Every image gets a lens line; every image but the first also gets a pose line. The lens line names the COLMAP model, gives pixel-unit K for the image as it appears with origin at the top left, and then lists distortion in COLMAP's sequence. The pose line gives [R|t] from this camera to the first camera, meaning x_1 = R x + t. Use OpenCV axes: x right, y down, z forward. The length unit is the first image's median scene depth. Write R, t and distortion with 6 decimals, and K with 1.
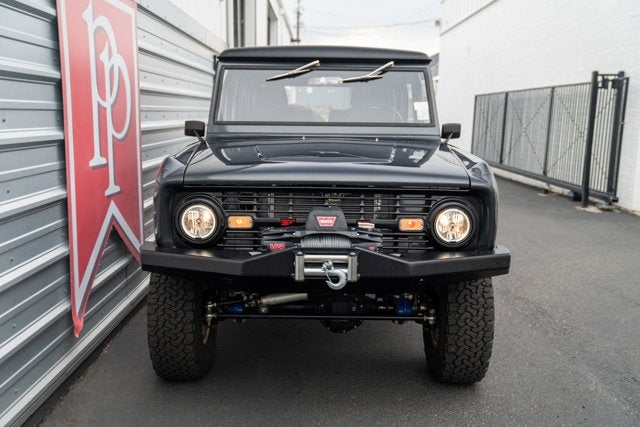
lens RADIAL K [[669.1, 0, 321.9], [0, 669.1, 216.0], [0, 0, 1]] dist [0.049018, 0.000000]
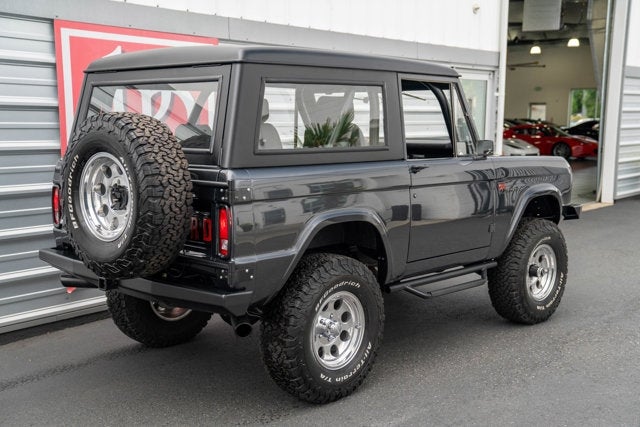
lens RADIAL K [[733.0, 0, 318.9], [0, 733.0, 210.6], [0, 0, 1]] dist [0.080931, 0.000000]
pose [[0.769425, 0.072052, -0.634660, 0.753597], [-0.090548, 0.995887, 0.003286, -0.029186], [0.632286, 0.054939, 0.772784, 0.114773]]
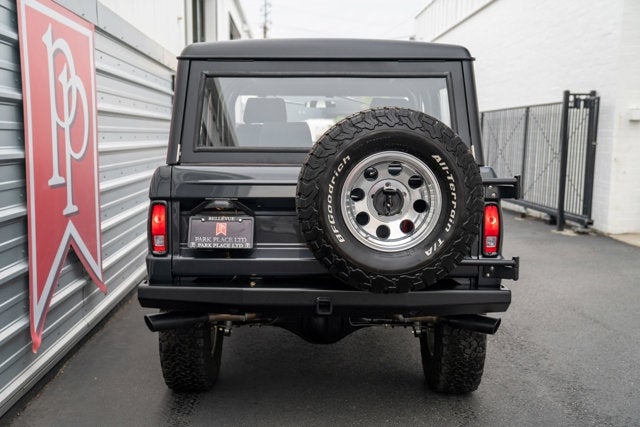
lens RADIAL K [[733.0, 0, 317.9], [0, 733.0, 215.6], [0, 0, 1]] dist [0.080931, 0.000000]
pose [[0.999360, -0.008190, 0.034811, 0.017870], [0.009712, 0.998995, -0.043765, 0.020202], [-0.034417, 0.044075, 0.998435, -0.104264]]
